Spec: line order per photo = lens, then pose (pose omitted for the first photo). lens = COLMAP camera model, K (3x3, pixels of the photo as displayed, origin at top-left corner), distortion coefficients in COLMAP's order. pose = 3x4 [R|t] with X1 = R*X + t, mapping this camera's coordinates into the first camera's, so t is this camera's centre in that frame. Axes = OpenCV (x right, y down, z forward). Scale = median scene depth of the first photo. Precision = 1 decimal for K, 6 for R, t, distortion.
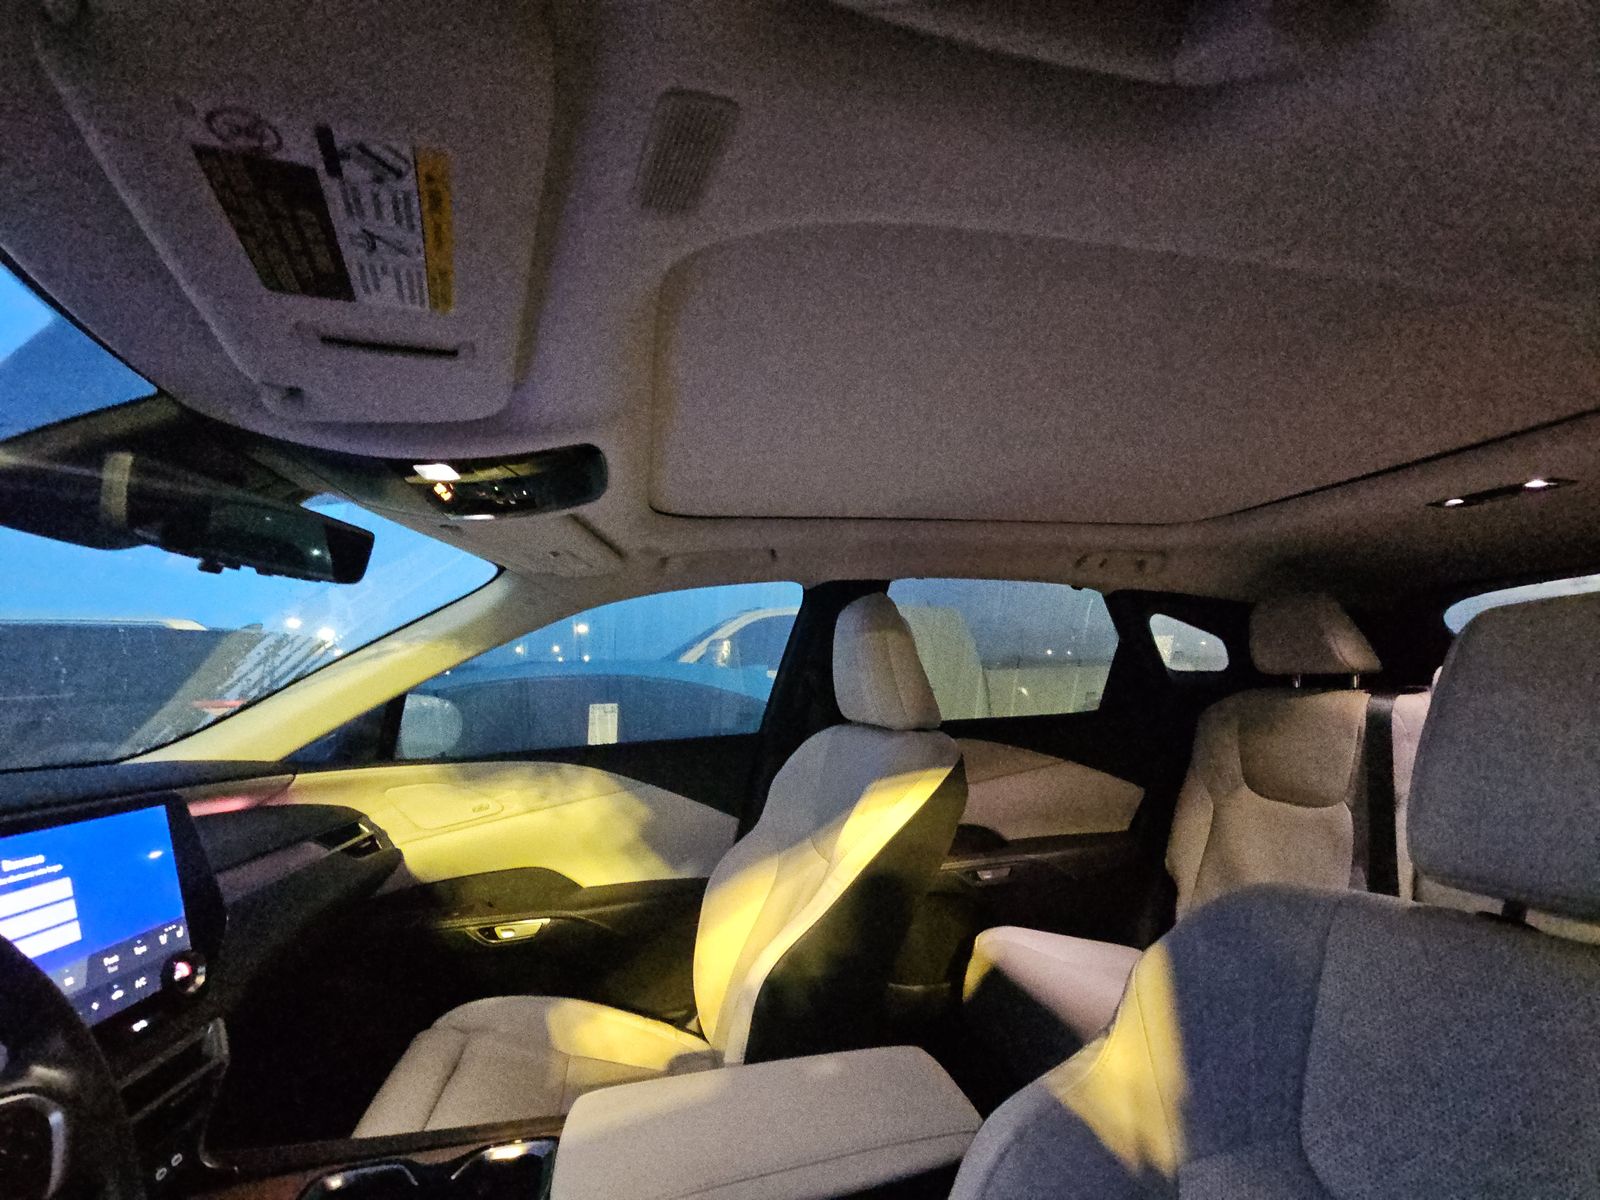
lens RADIAL K [[637.7, 0, 798.7], [0, 637.7, 588.4], [0, 0, 1]] dist [0.001955, -0.005654]
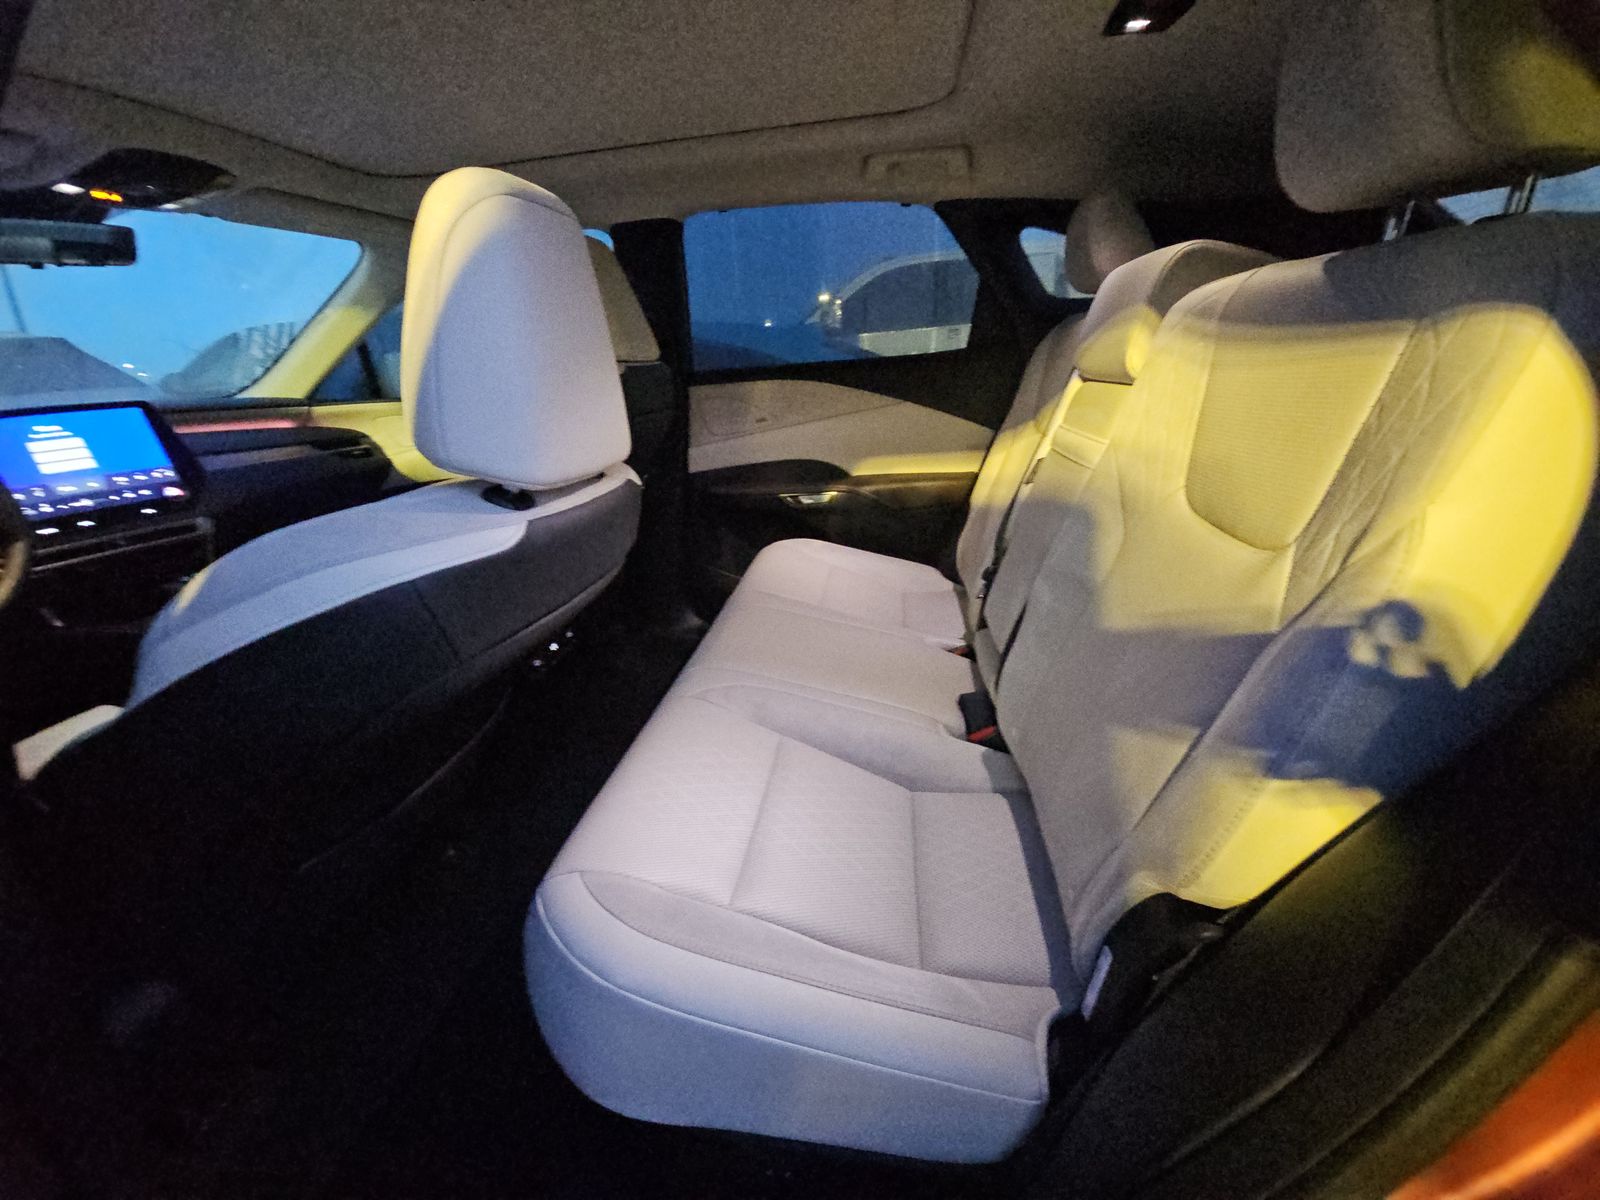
lens RADIAL K [[647.8, 0, 771.3], [0, 647.8, 600.8], [0, 0, 1]] dist [0.000233, -0.000060]
pose [[0.933009, 0.103608, -0.344615, 0.808208], [0.082439, 0.870645, 0.484955, 0.033890], [0.350283, -0.480877, 0.803778, -0.083630]]
